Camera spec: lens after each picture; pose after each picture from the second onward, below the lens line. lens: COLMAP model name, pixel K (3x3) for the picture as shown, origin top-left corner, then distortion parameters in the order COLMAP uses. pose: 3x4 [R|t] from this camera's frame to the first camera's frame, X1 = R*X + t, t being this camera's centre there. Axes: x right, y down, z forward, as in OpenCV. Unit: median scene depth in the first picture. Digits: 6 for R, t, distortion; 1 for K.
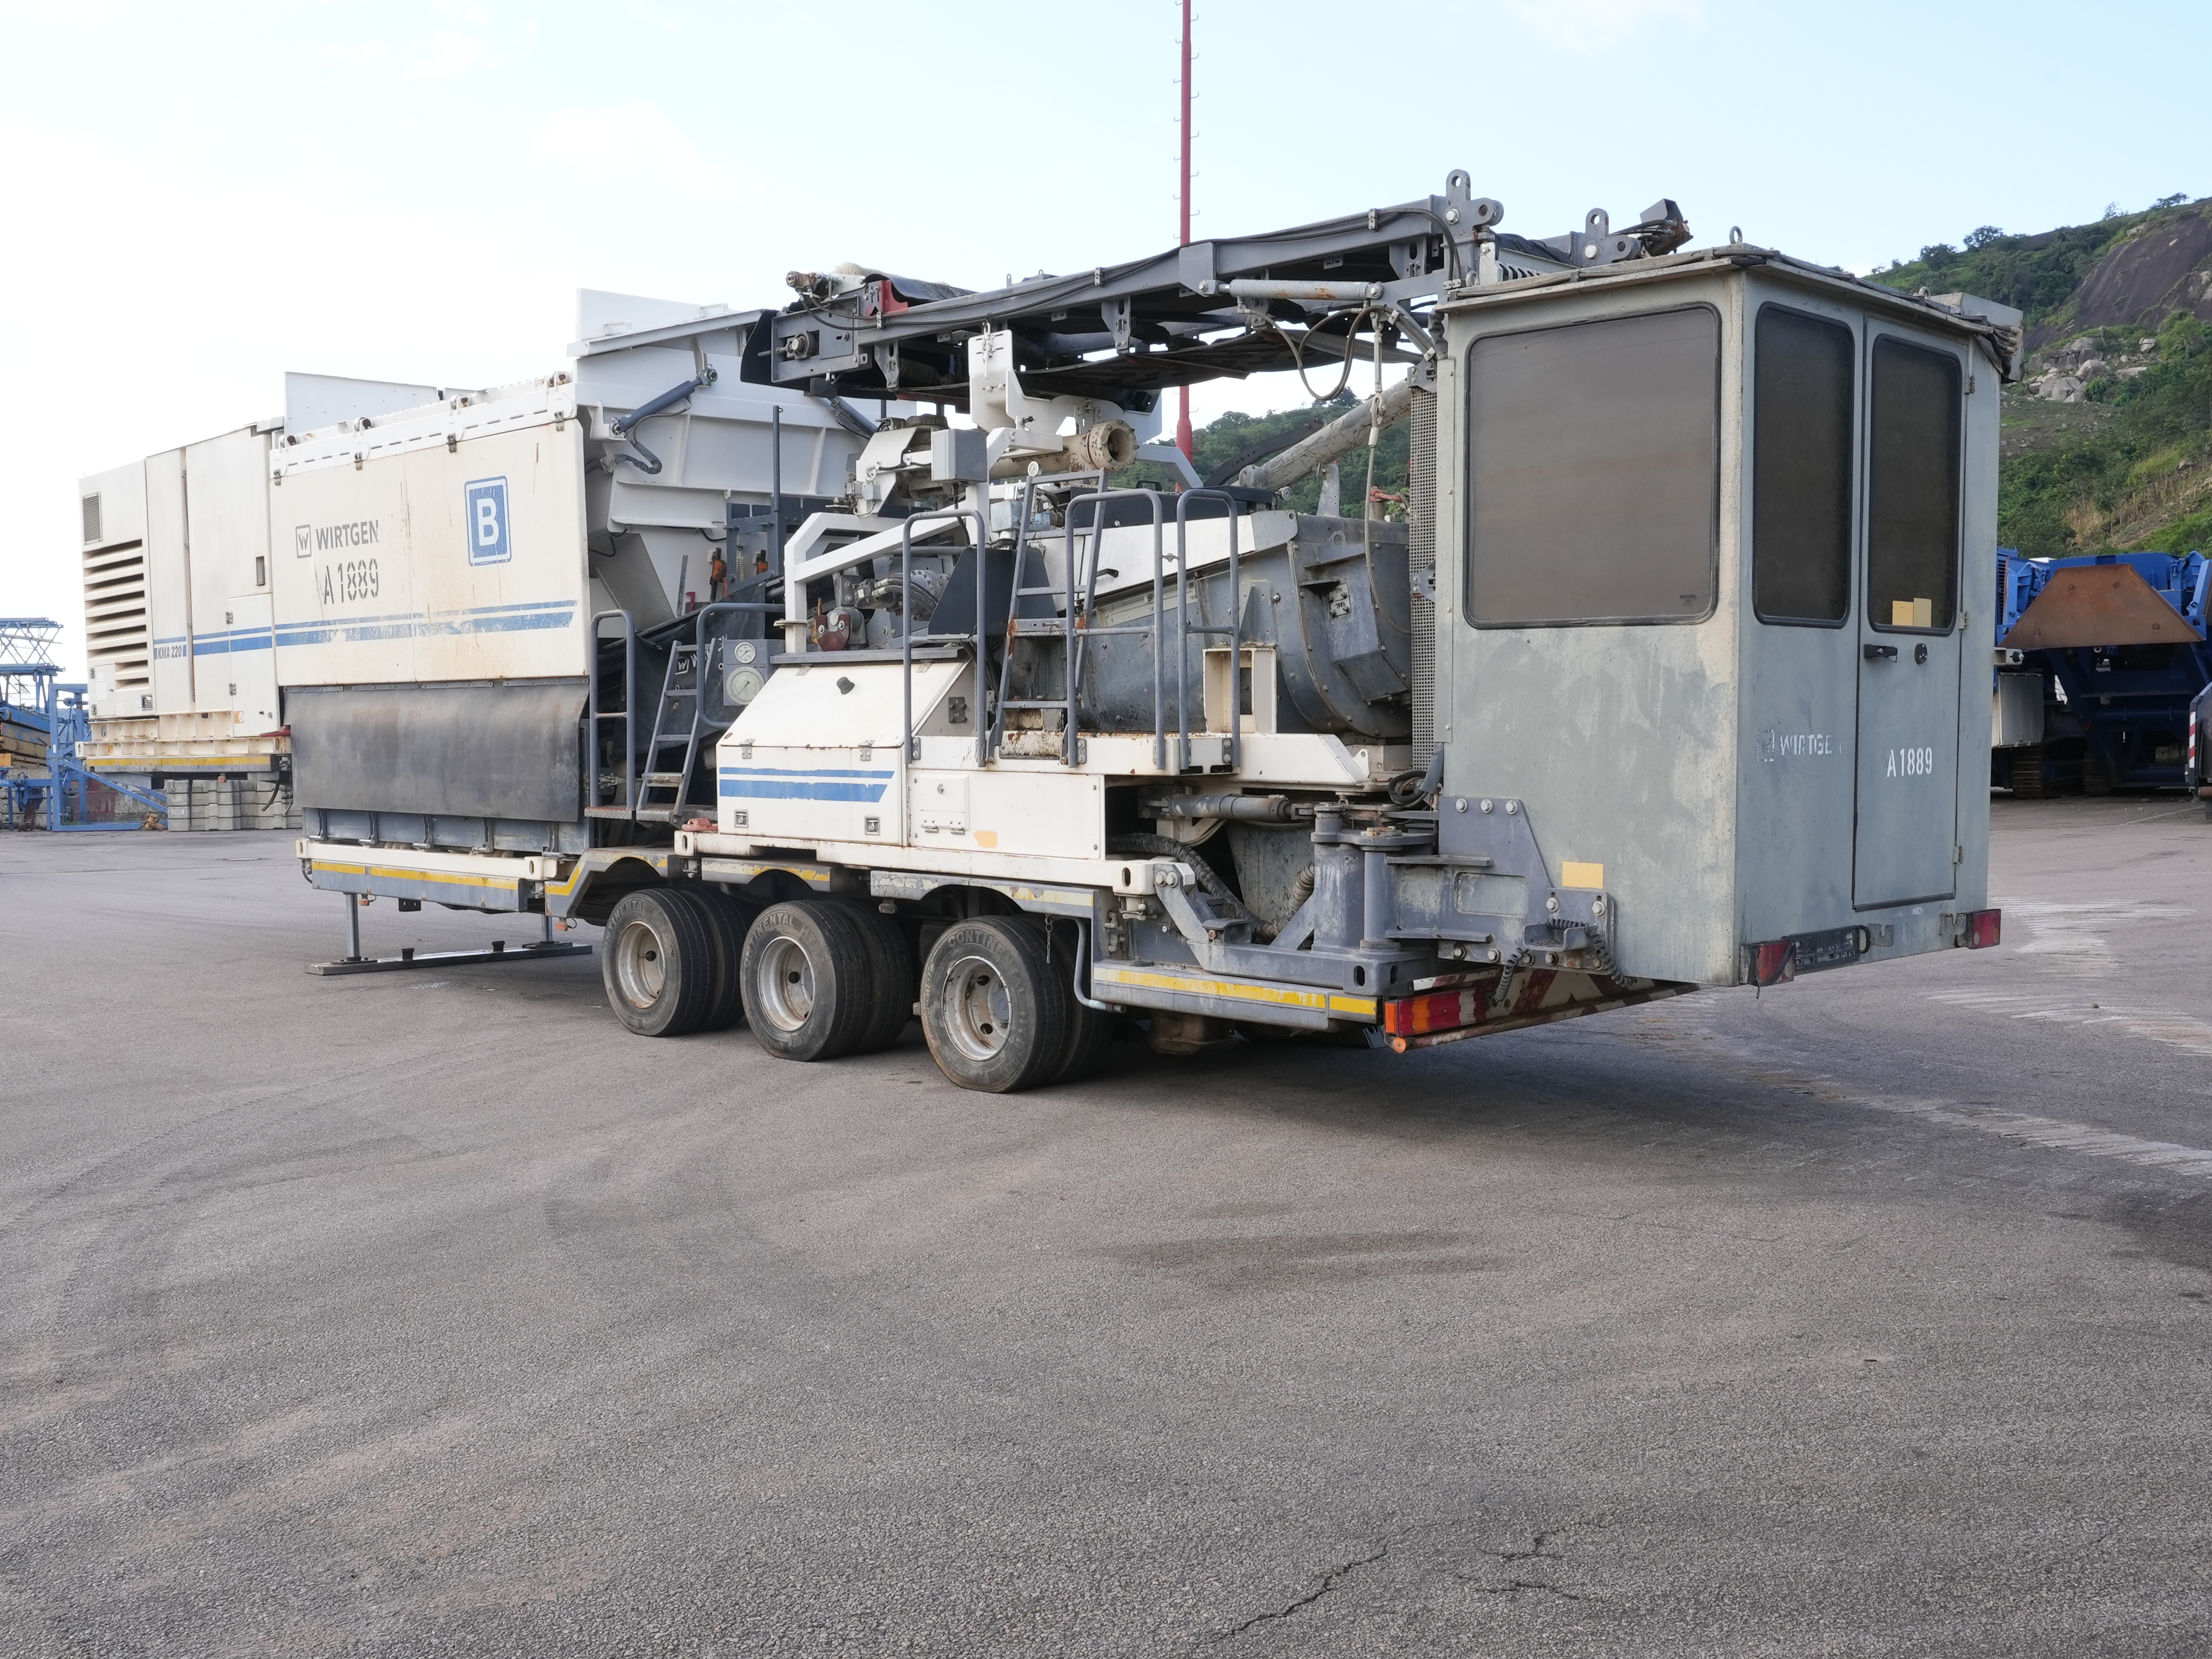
lens RADIAL K [[2042.3, 0, 1106.0], [0, 2042.3, 829.5], [0, 0, 1]] dist [0.003887, 0.008654]
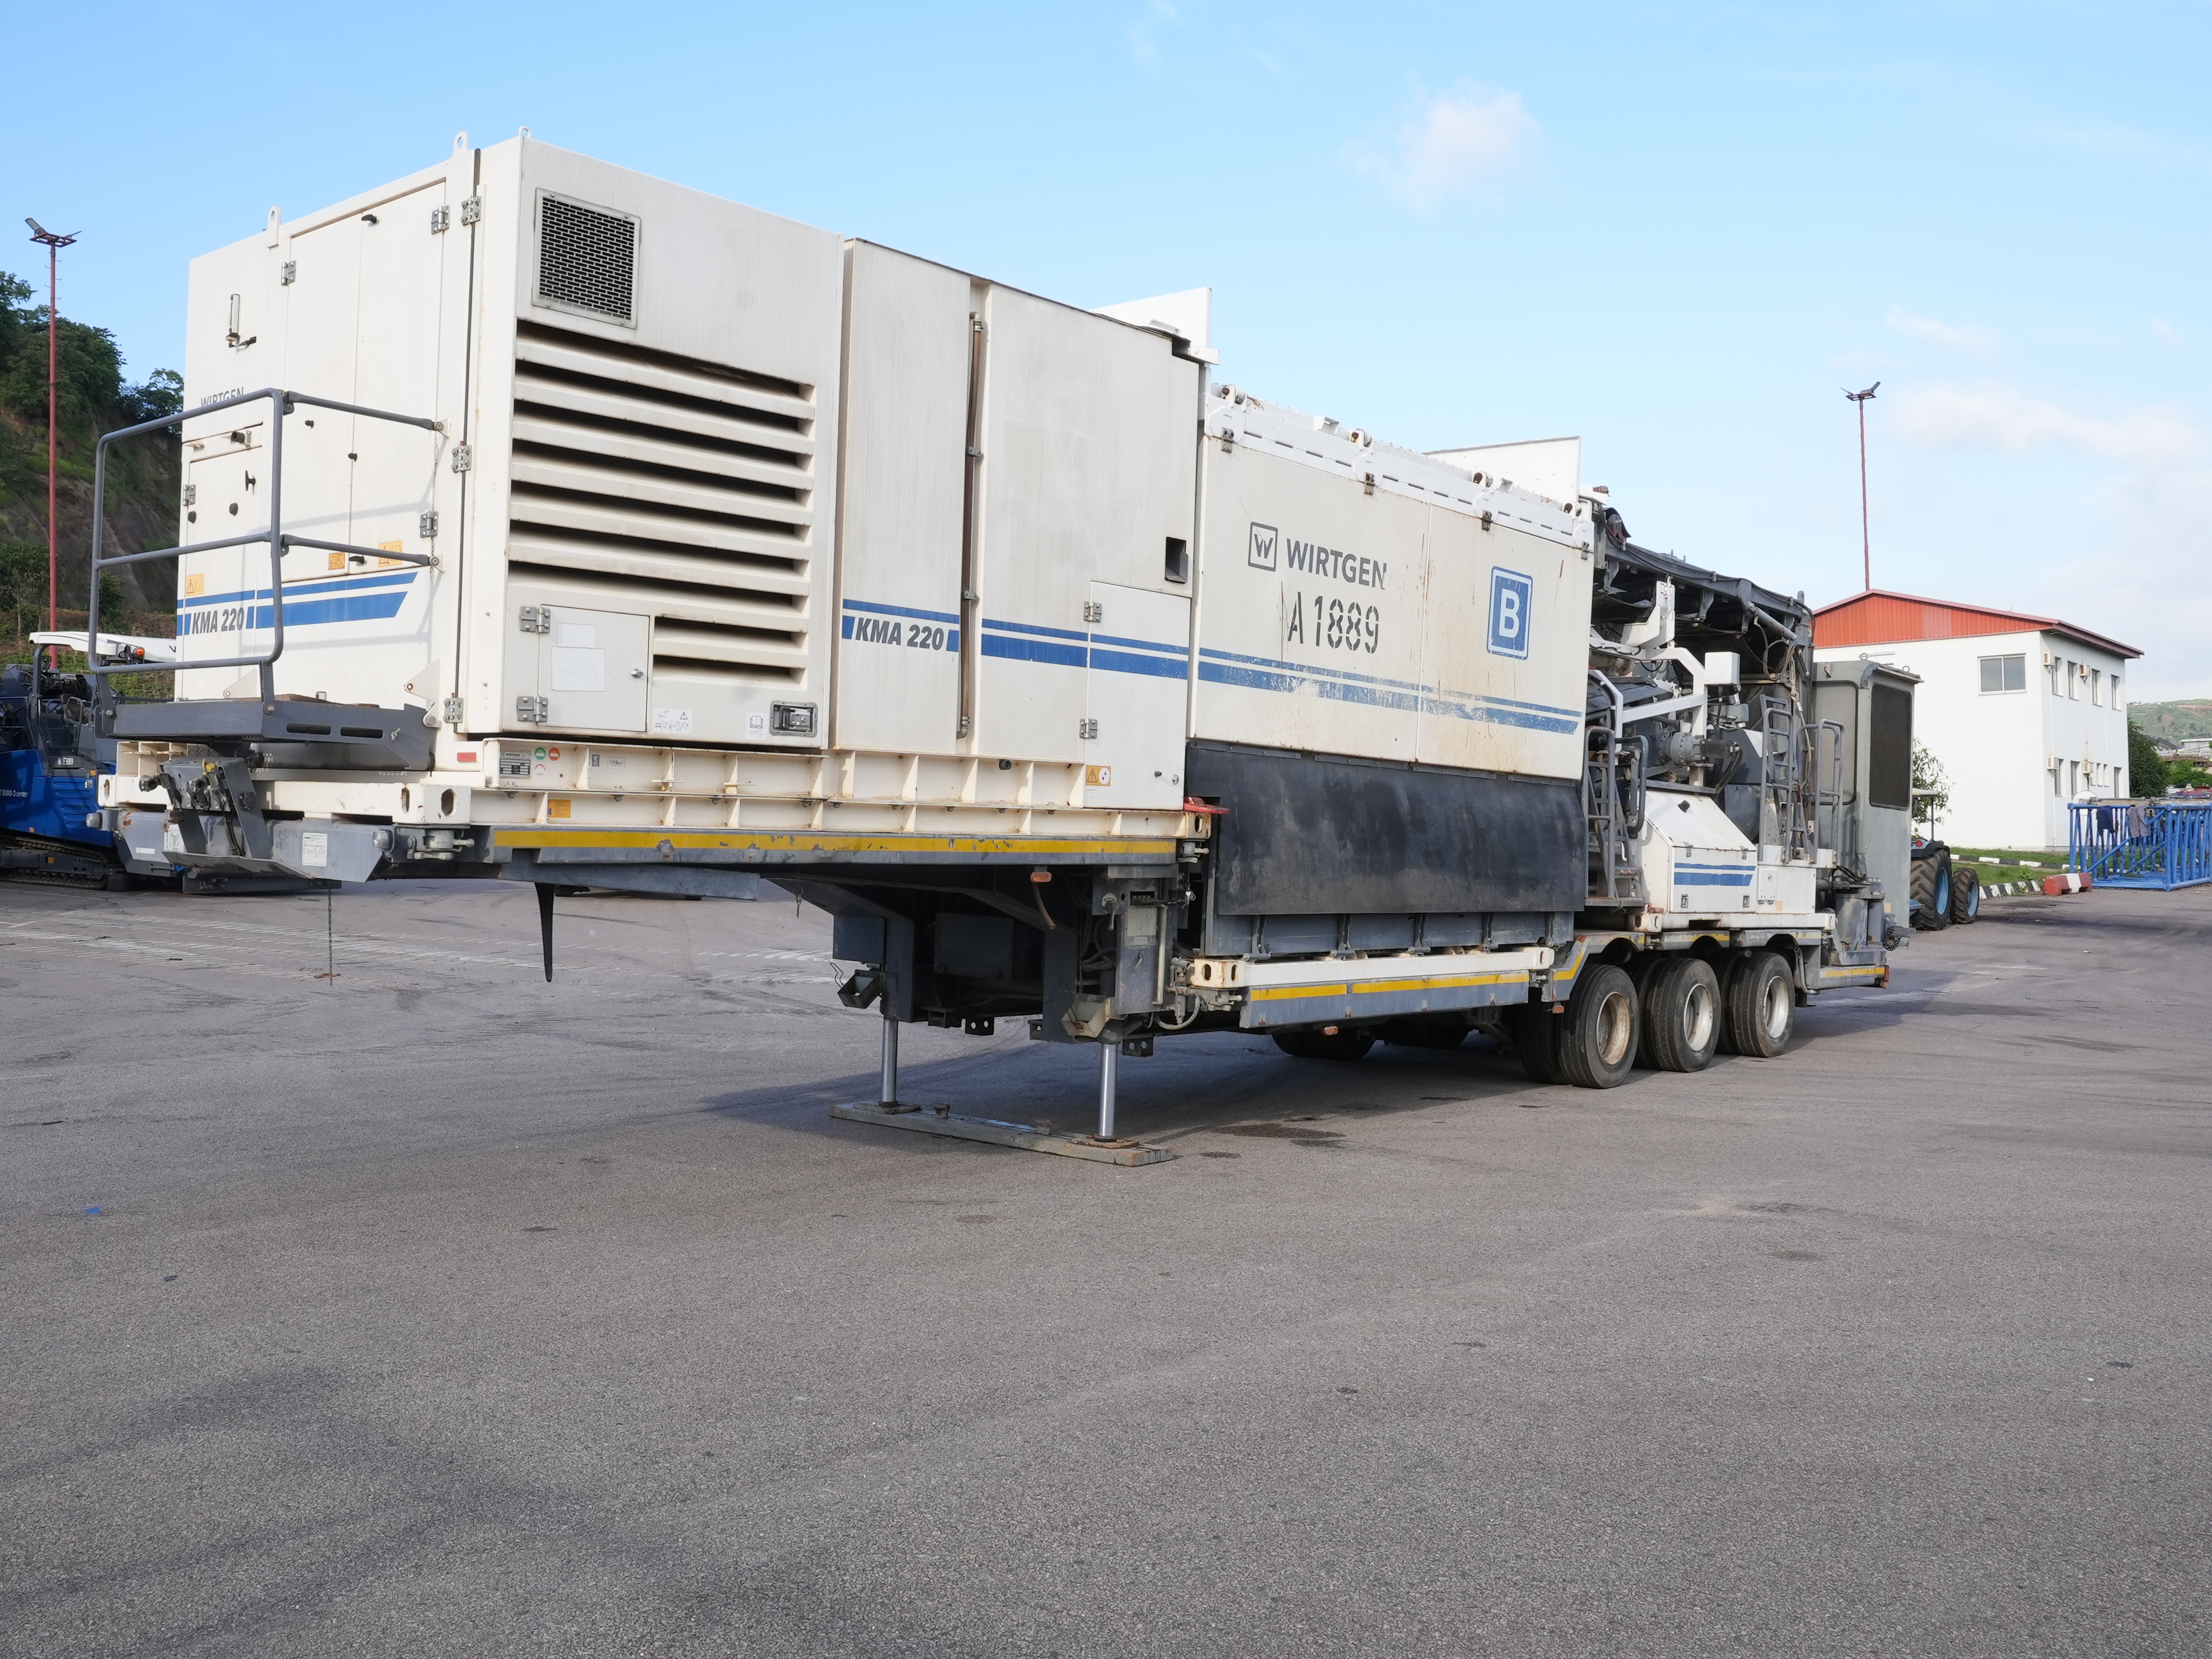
lens RADIAL K [[1928.3, 0, 1106.0], [0, 1928.3, 829.5], [0, 0, 1]] dist [-0.006195, -0.001374]
pose [[-0.075201, 0.010626, 0.997112, -1.211543], [0.017185, 0.999809, -0.009358, -0.040209], [-0.997020, 0.016432, -0.075369, 1.258196]]
